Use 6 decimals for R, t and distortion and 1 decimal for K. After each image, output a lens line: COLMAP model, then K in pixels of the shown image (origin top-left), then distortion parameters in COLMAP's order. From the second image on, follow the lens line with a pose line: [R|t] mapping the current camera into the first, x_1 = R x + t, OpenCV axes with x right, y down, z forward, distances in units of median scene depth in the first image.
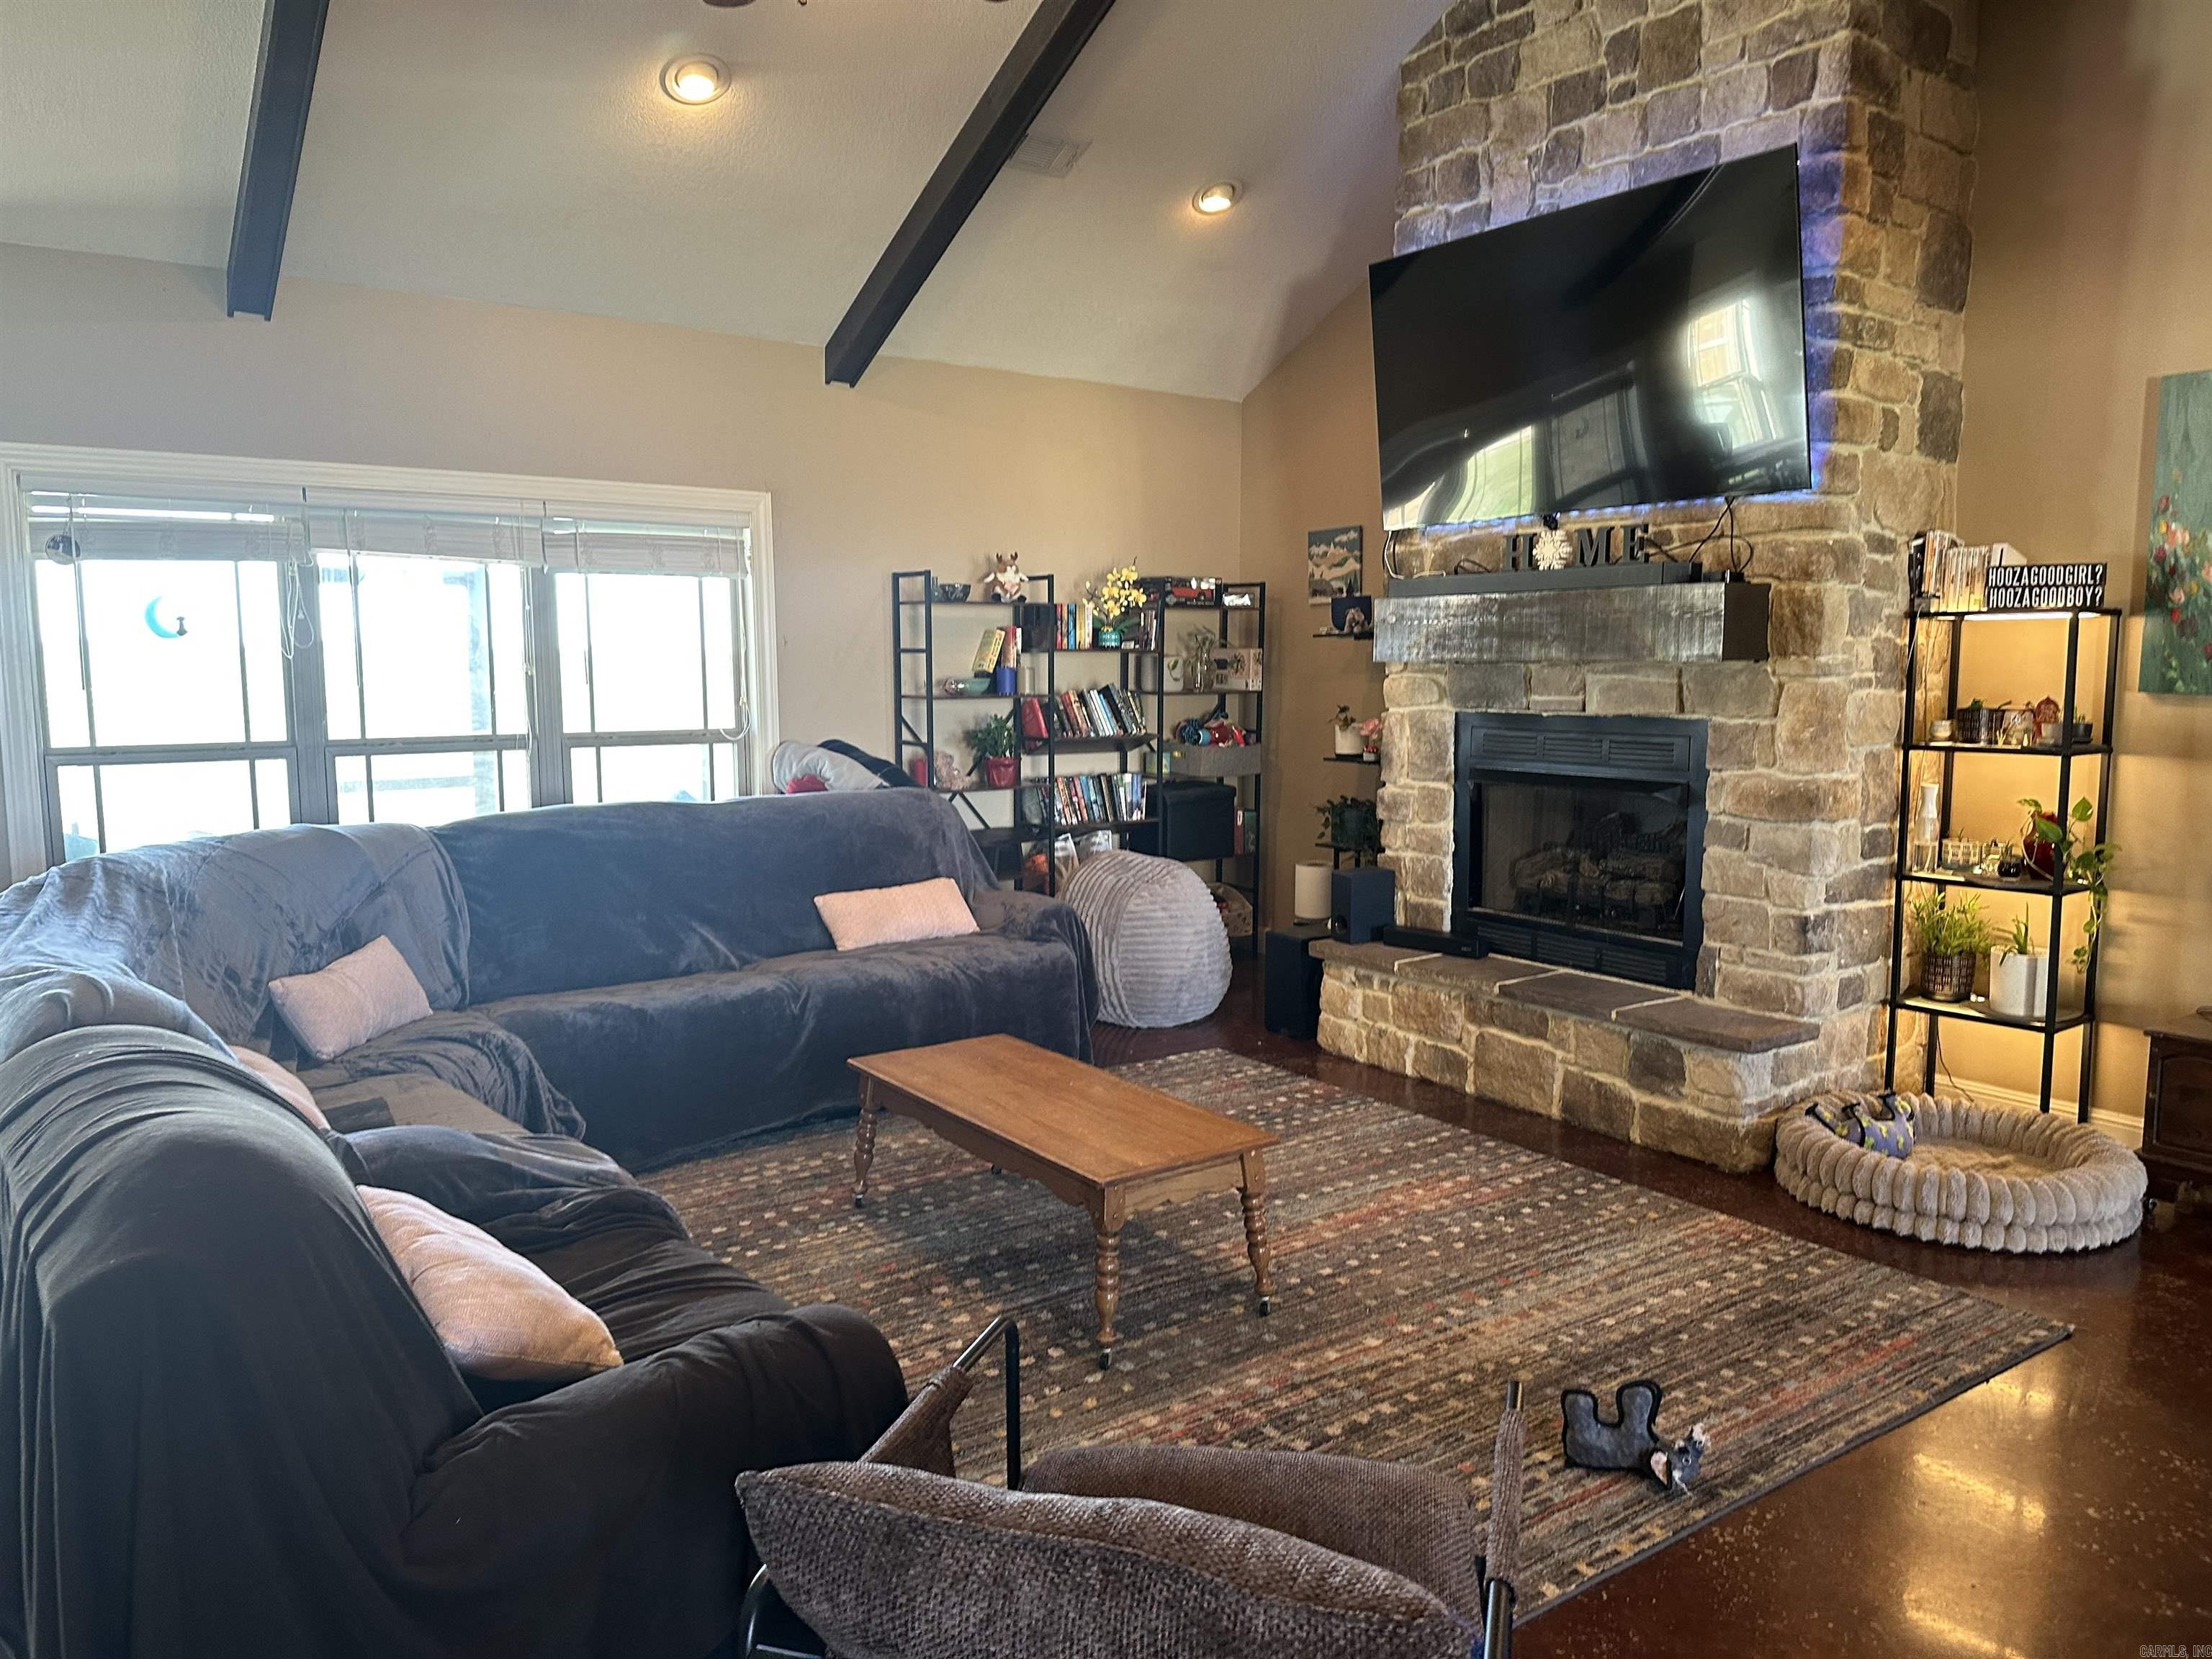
lens RADIAL K [[1545.4, 0, 1039.6], [0, 1545.4, 822.6], [0, 0, 1]] dist [0.043062, -0.042349]
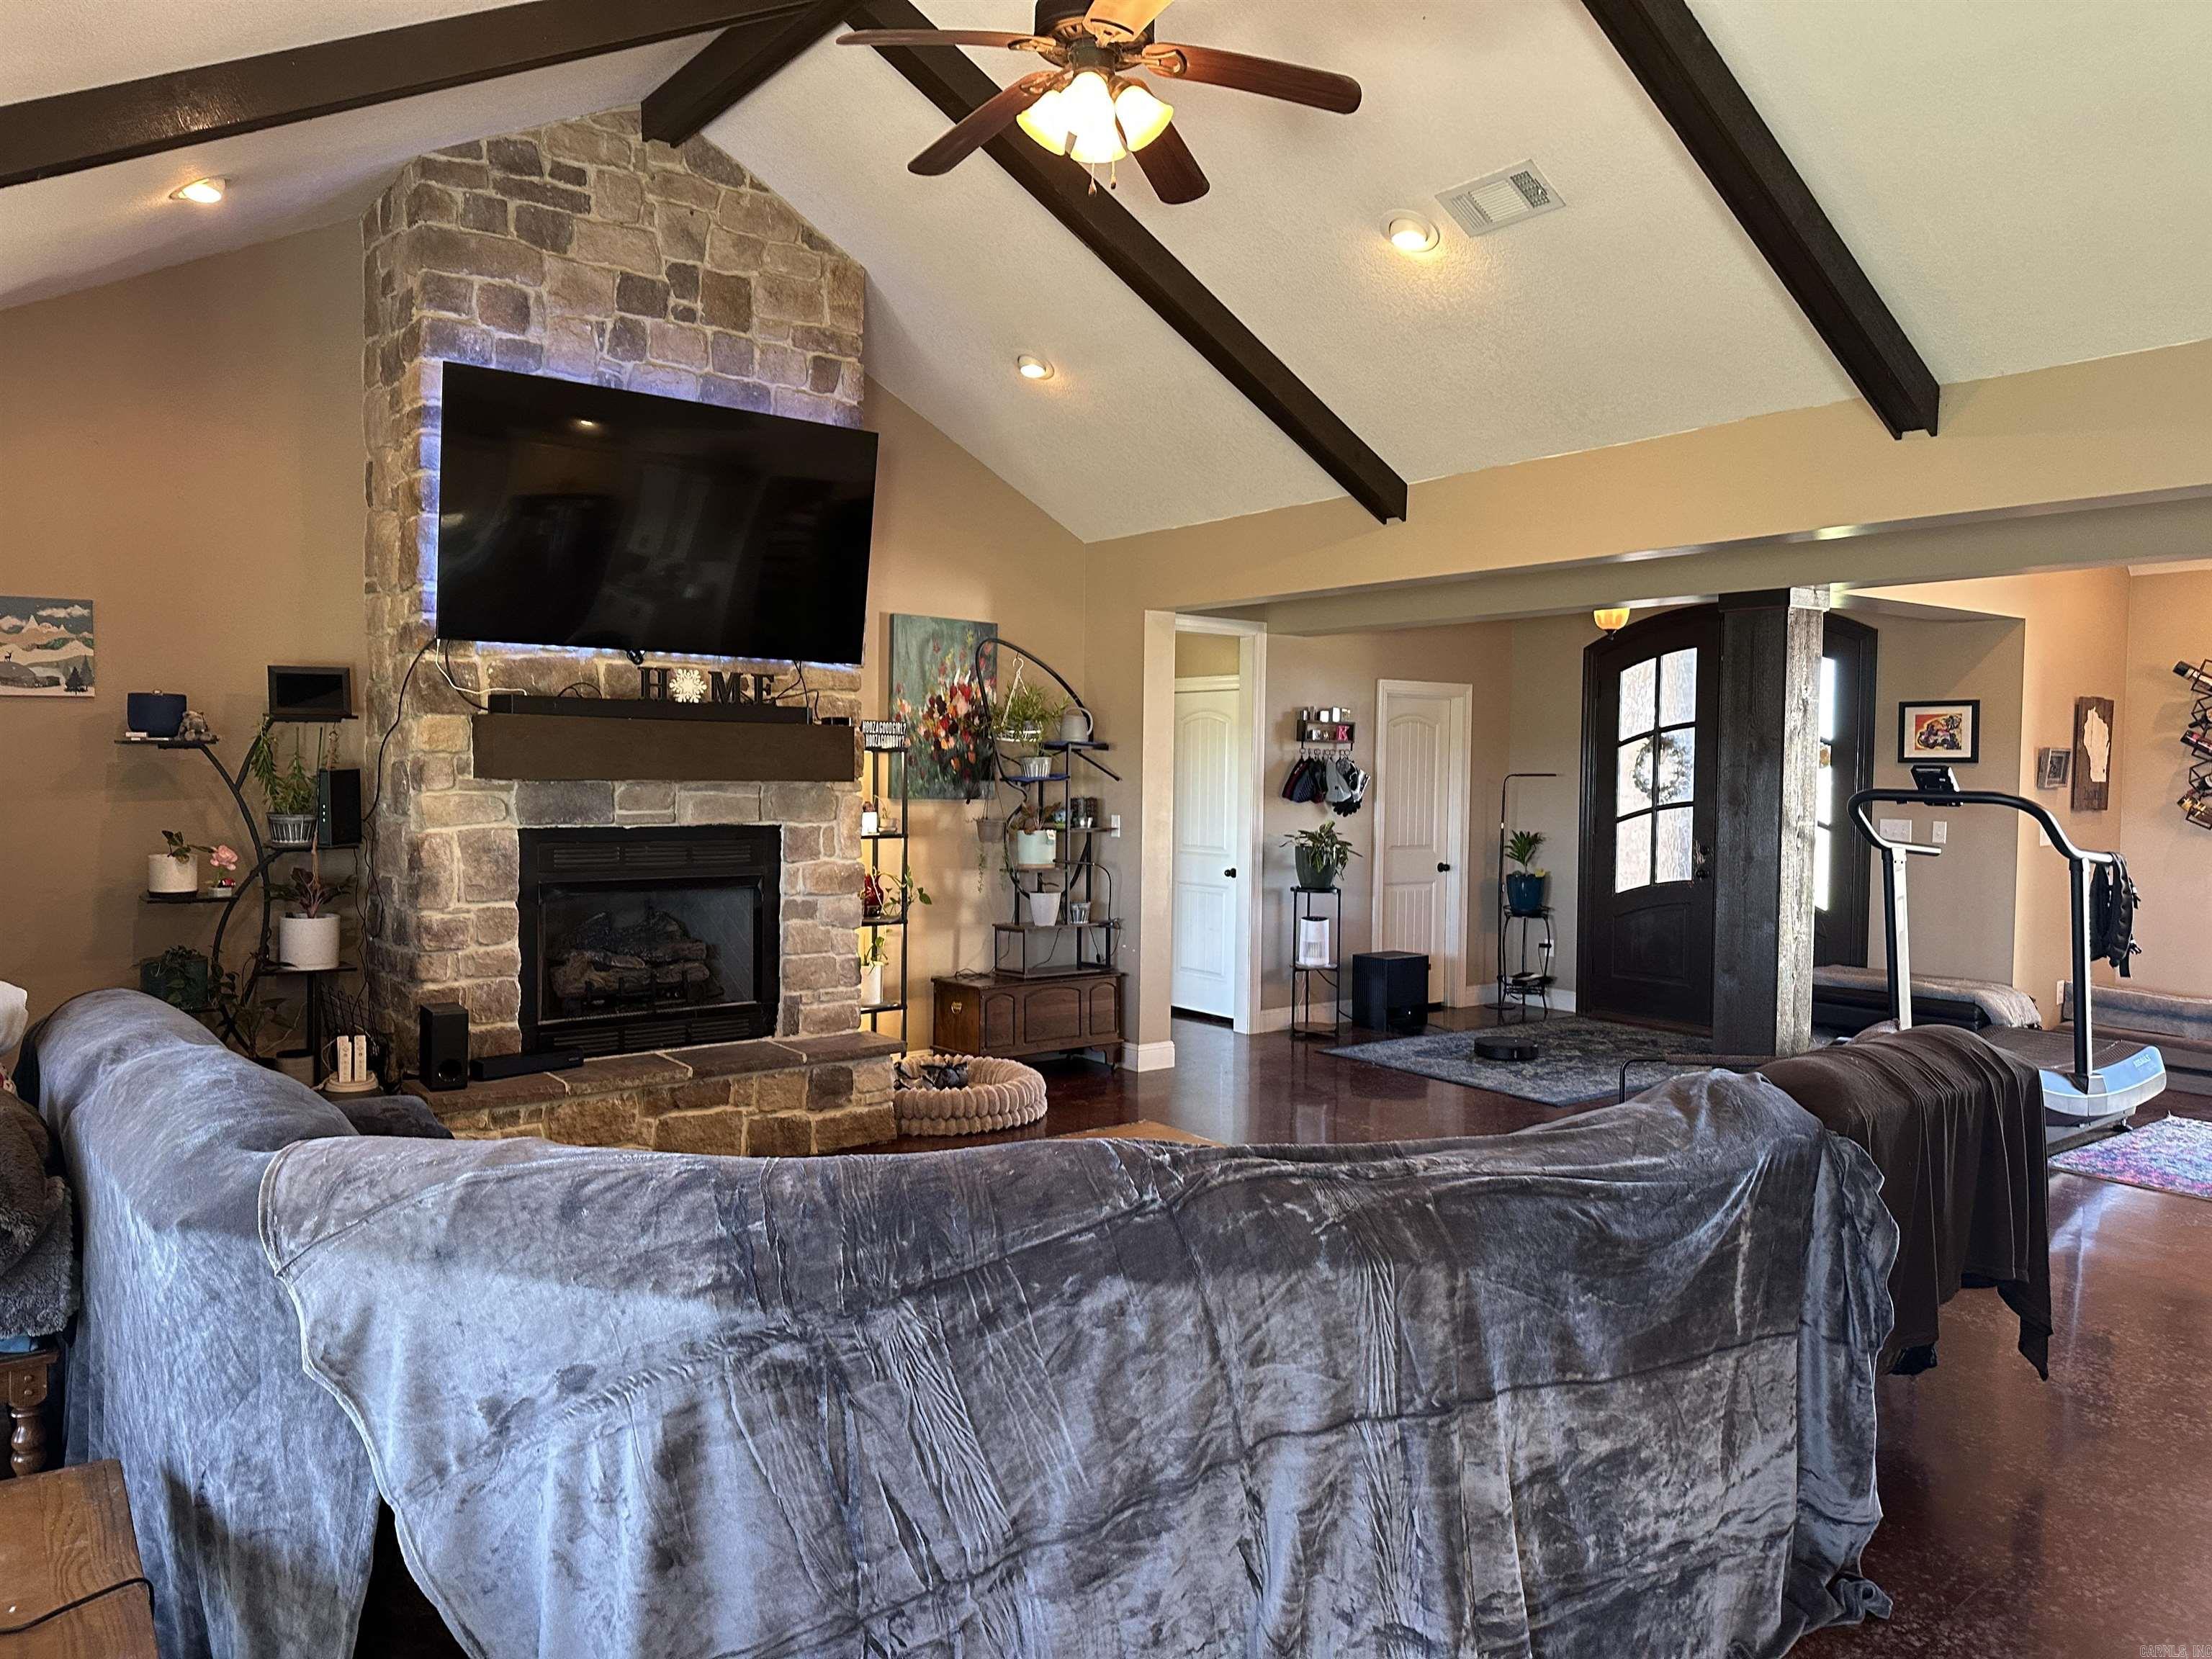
lens RADIAL K [[1545.4, 0, 1122.2], [0, 1545.4, 806.6], [0, 0, 1]] dist [0.043062, -0.042349]
pose [[-0.056692, -0.033843, 0.997818, -0.810711], [0.089823, 0.995199, 0.038857, -0.096625], [-0.994343, 0.091830, -0.053380, 0.712678]]
